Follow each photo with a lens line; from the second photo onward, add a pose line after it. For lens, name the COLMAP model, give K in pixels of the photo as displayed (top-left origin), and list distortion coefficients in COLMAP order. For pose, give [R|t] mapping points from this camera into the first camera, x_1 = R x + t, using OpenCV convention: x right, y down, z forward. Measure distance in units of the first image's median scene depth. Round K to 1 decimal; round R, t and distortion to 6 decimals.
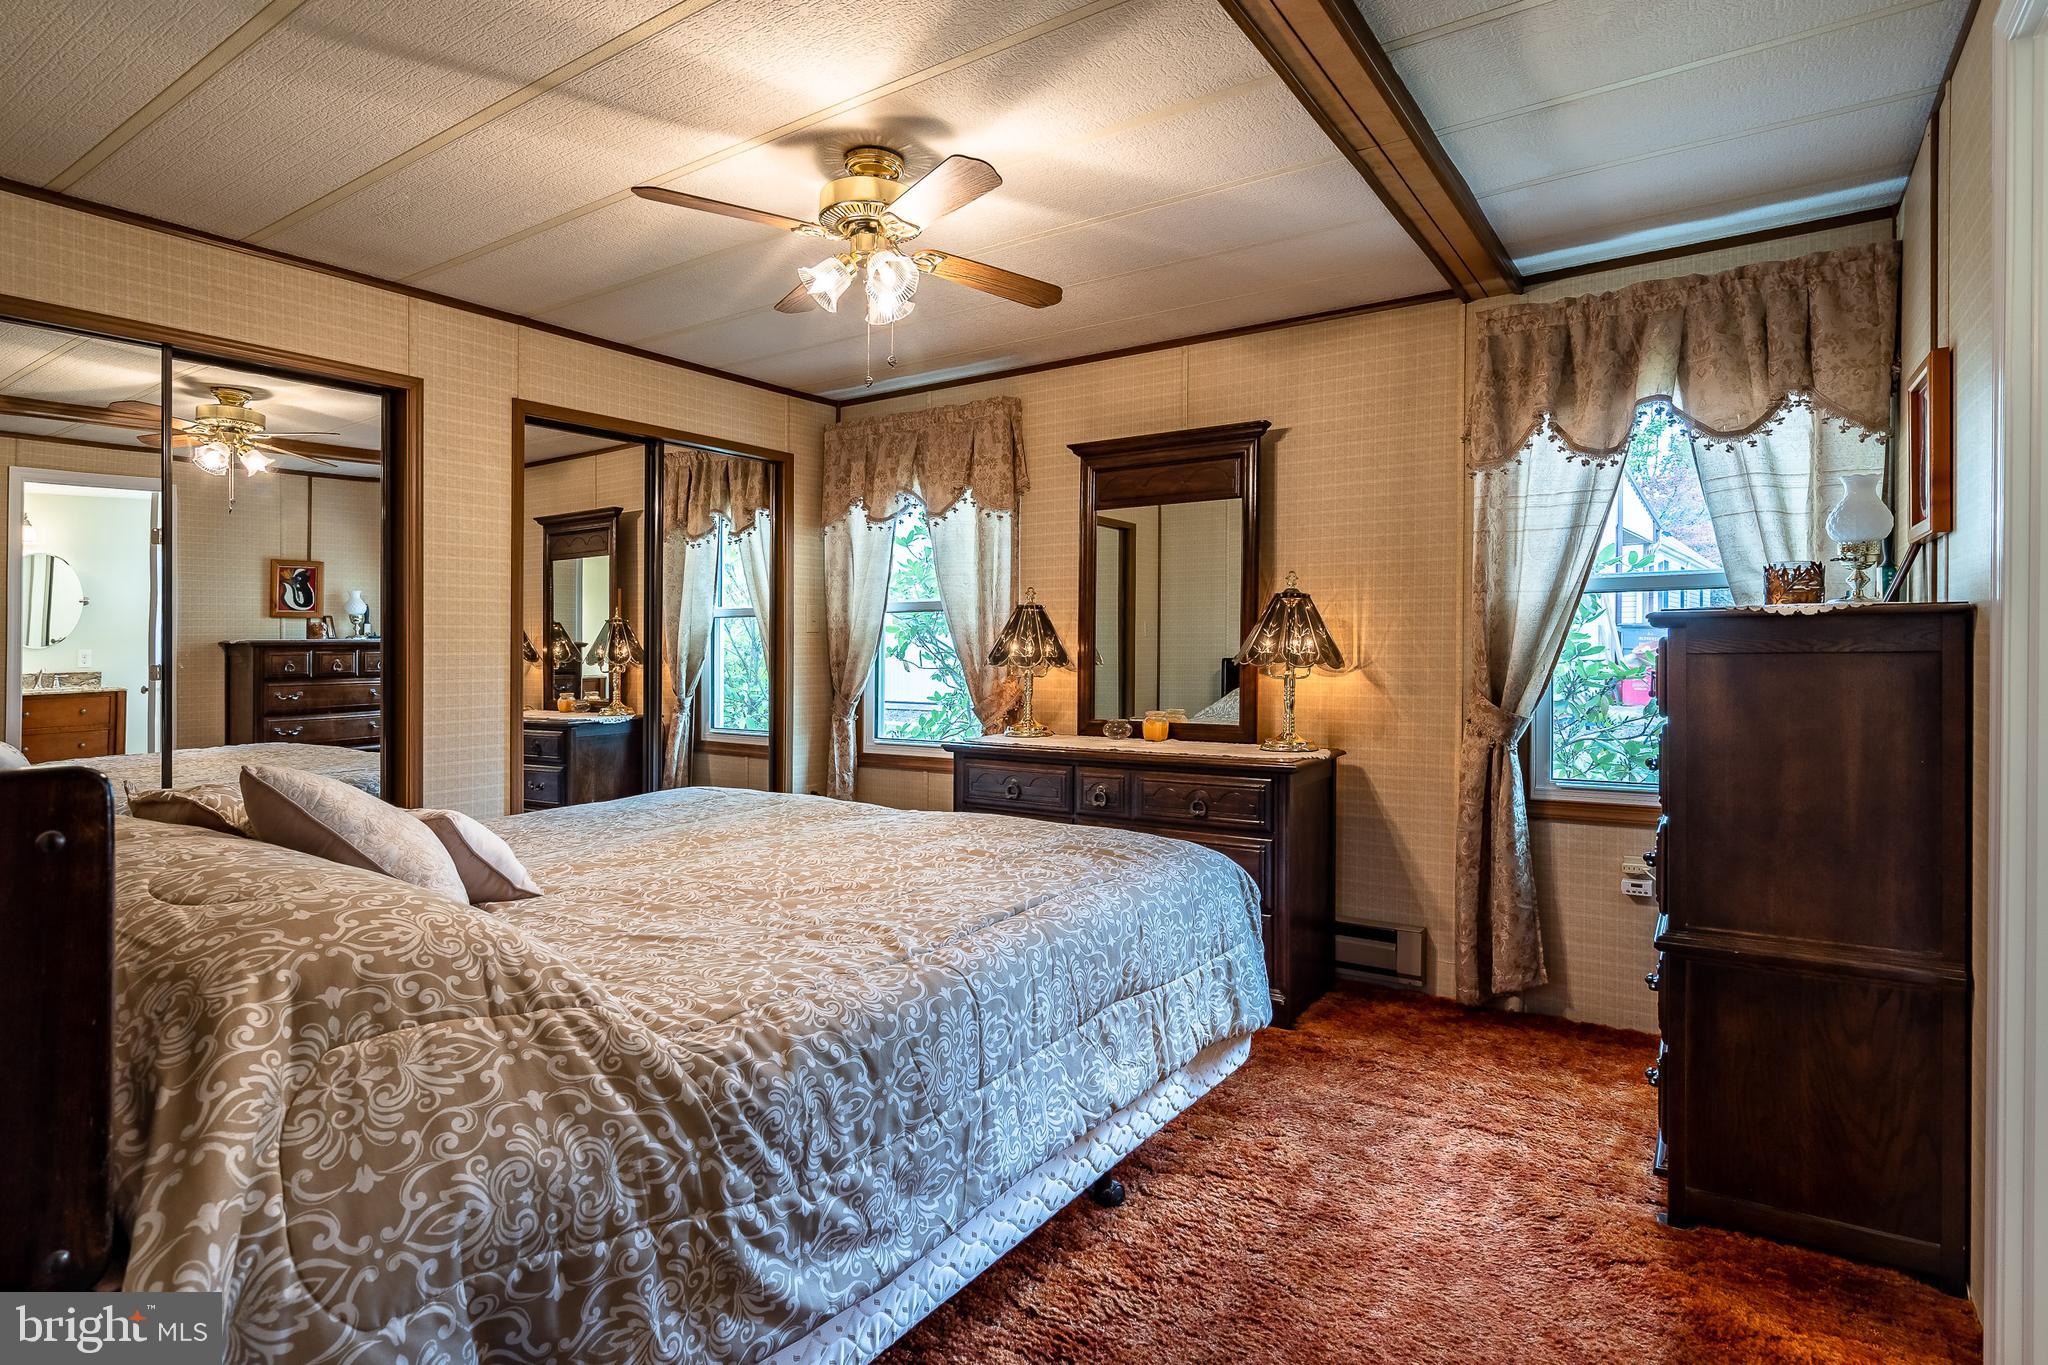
lens RADIAL K [[1054.5, 0, 1015.6], [0, 1054.5, 667.9], [0, 0, 1]] dist [0.001252, 0.001090]
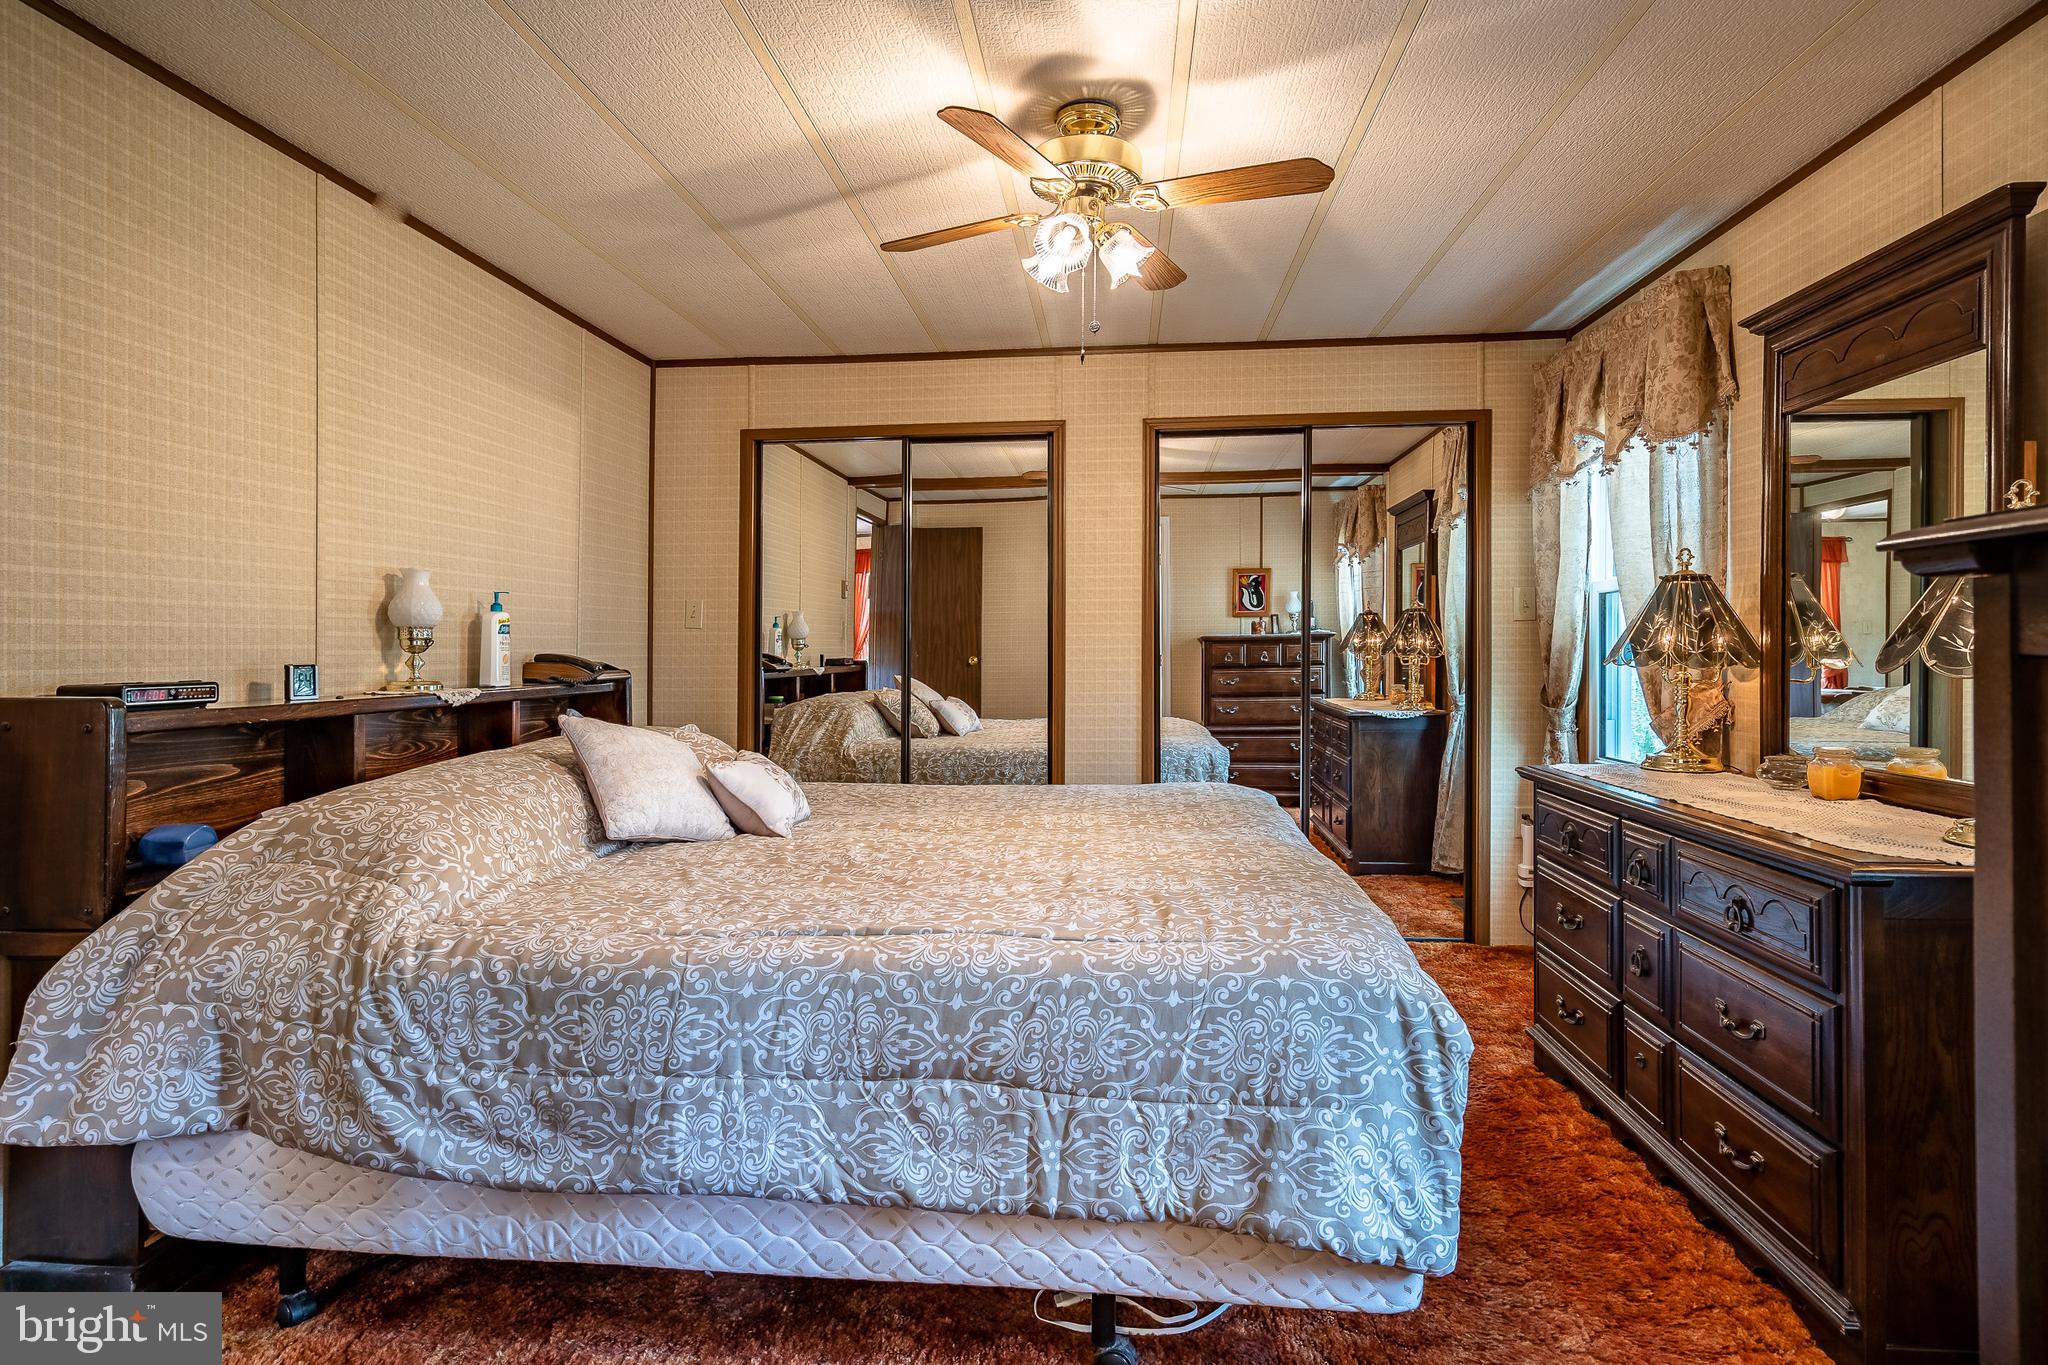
lens RADIAL K [[1057.3, 0, 1022.9], [0, 1057.3, 643.4], [0, 0, 1]] dist [0.001144, 0.001079]
pose [[0.487981, -0.001779, -0.872853, 0.706616], [-0.012214, 0.999886, -0.008866, -0.009186], [0.872769, 0.014987, 0.487903, 0.549397]]
